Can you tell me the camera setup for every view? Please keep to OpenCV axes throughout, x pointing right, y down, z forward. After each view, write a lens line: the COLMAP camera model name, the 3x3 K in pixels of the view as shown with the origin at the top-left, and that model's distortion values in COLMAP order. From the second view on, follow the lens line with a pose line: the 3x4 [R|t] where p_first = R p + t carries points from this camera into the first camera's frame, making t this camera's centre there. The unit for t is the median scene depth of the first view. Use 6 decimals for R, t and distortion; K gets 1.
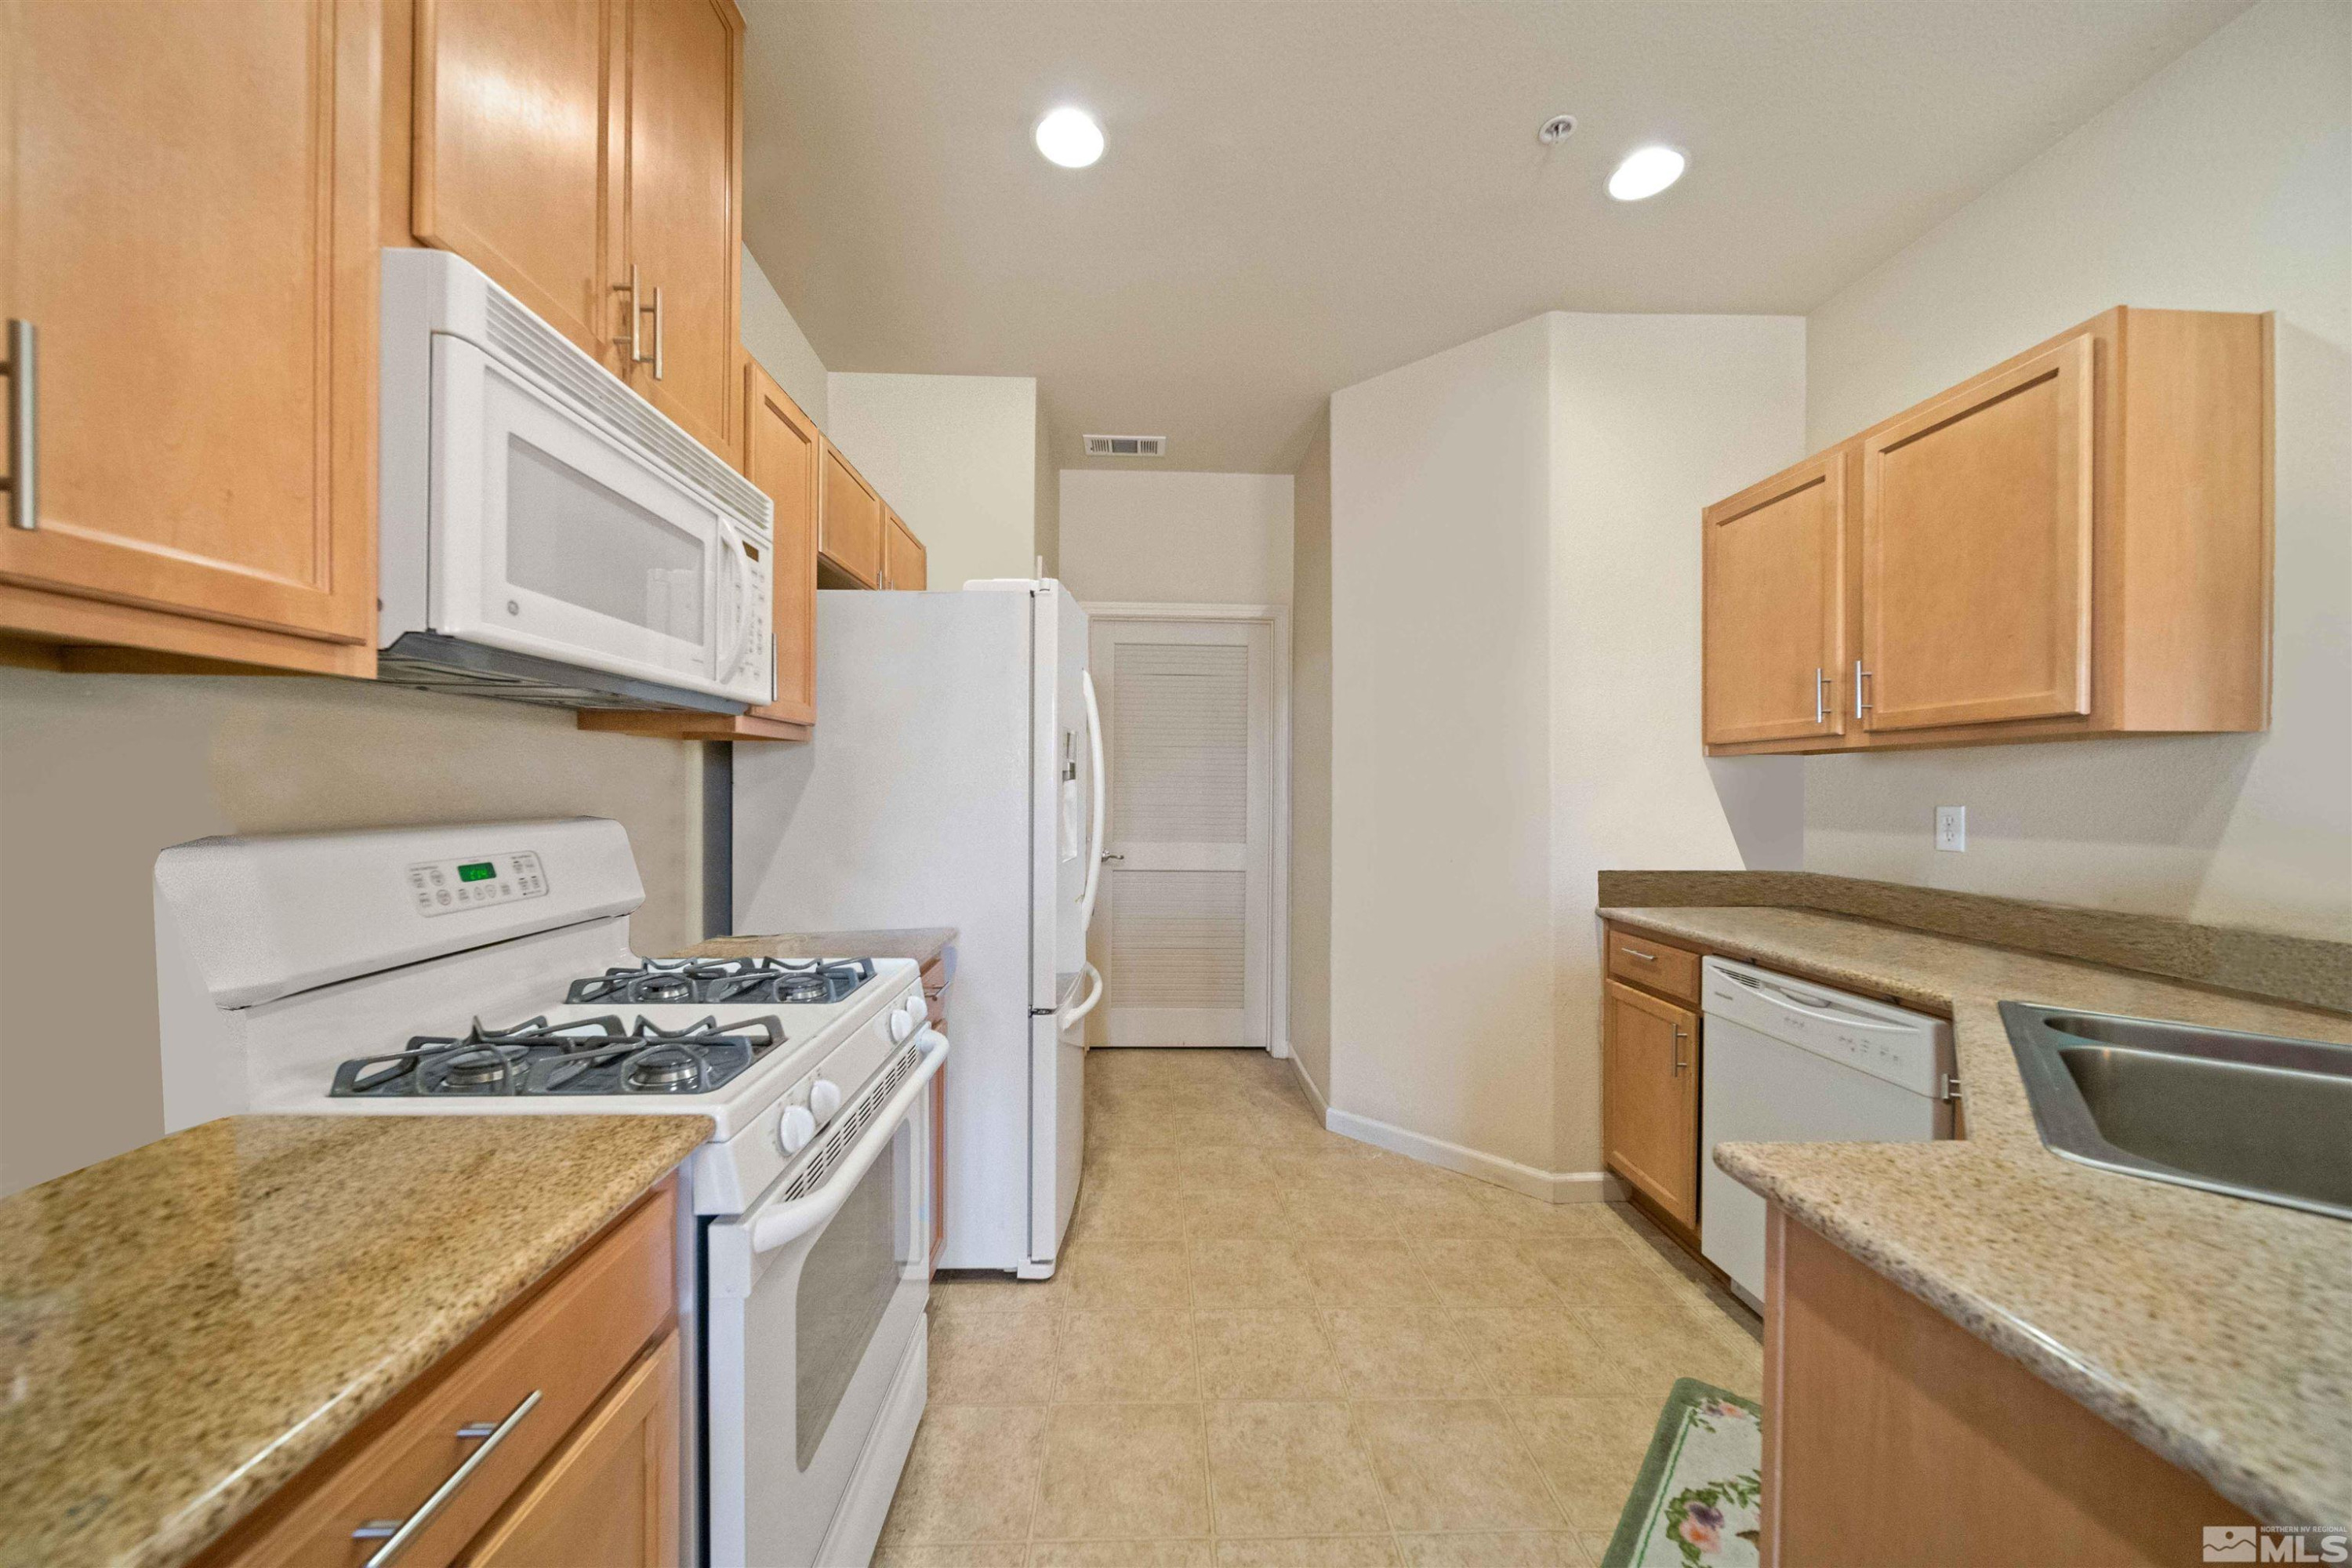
lens RADIAL K [[843.6, 0, 1172.9], [0, 843.6, 794.0], [0, 0, 1]] dist [0.000007, -0.000434]
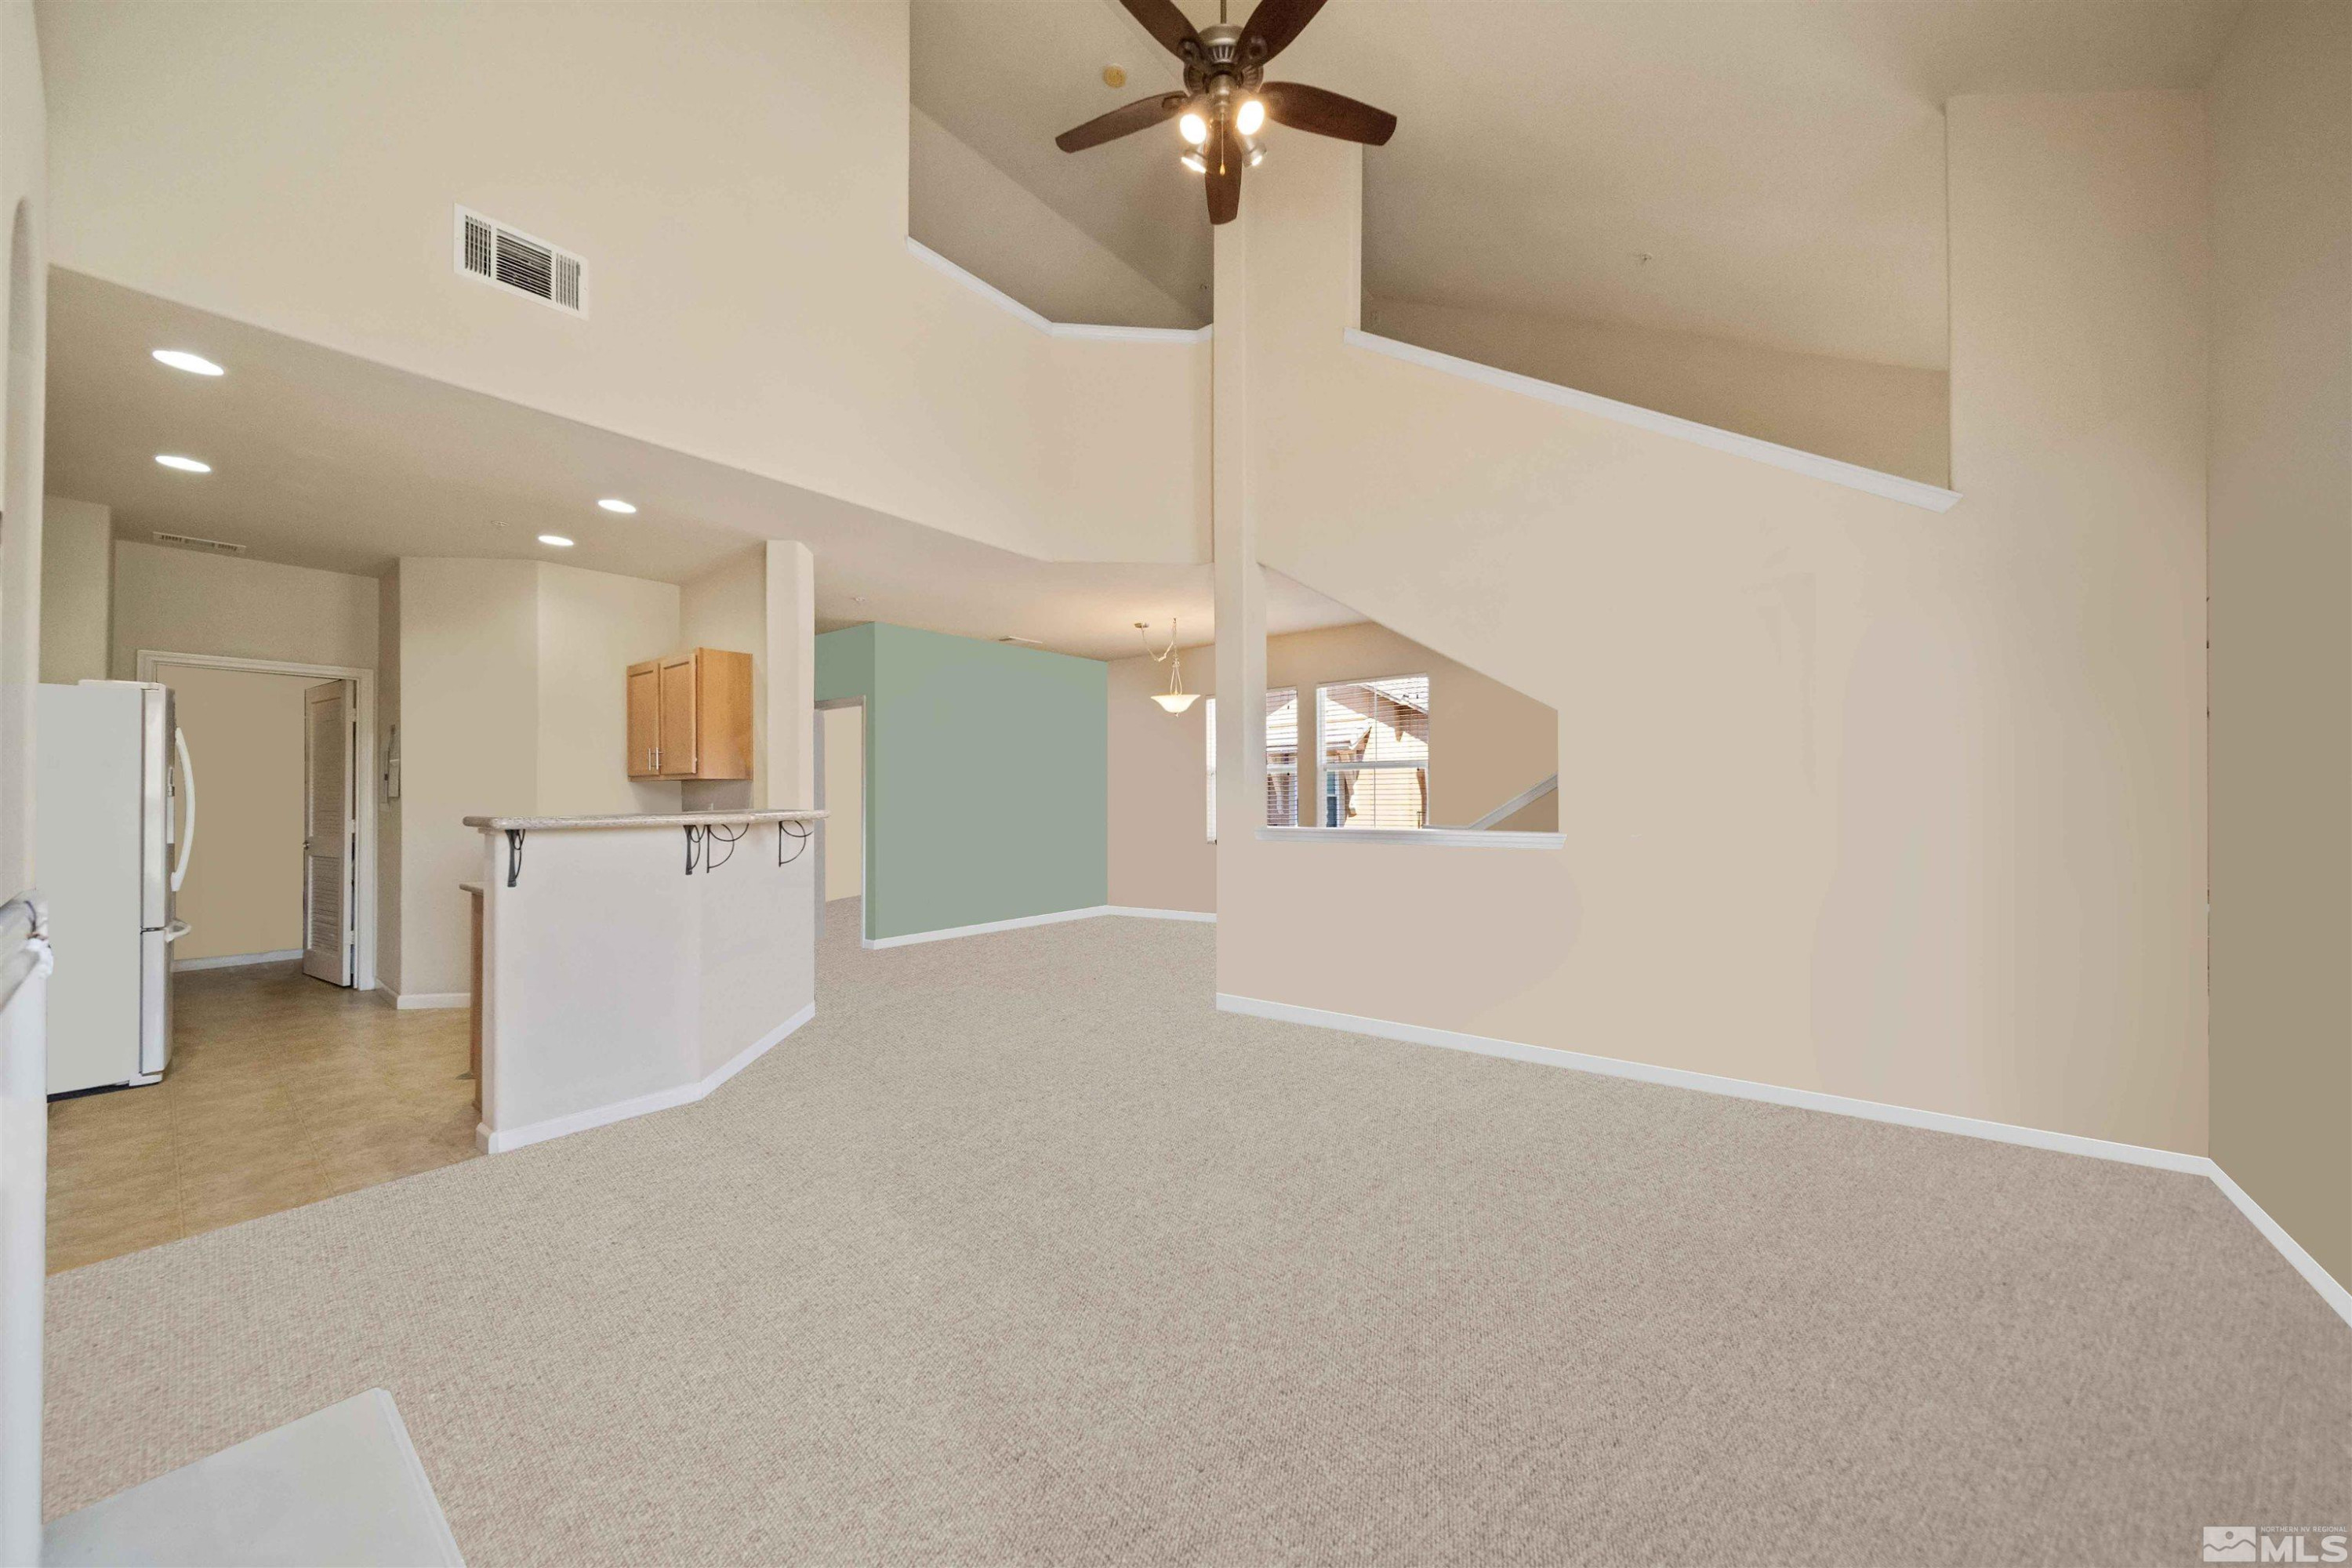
lens RADIAL K [[843.6, 0, 1182.8], [0, 843.6, 781.9], [0, 0, 1]] dist [0.000007, -0.000434]
pose [[0.663715, 0.000863, 0.747985, -0.042198], [0.009435, 0.999910, -0.009526, -0.012307], [-0.747926, 0.013379, 0.663647, -1.766085]]
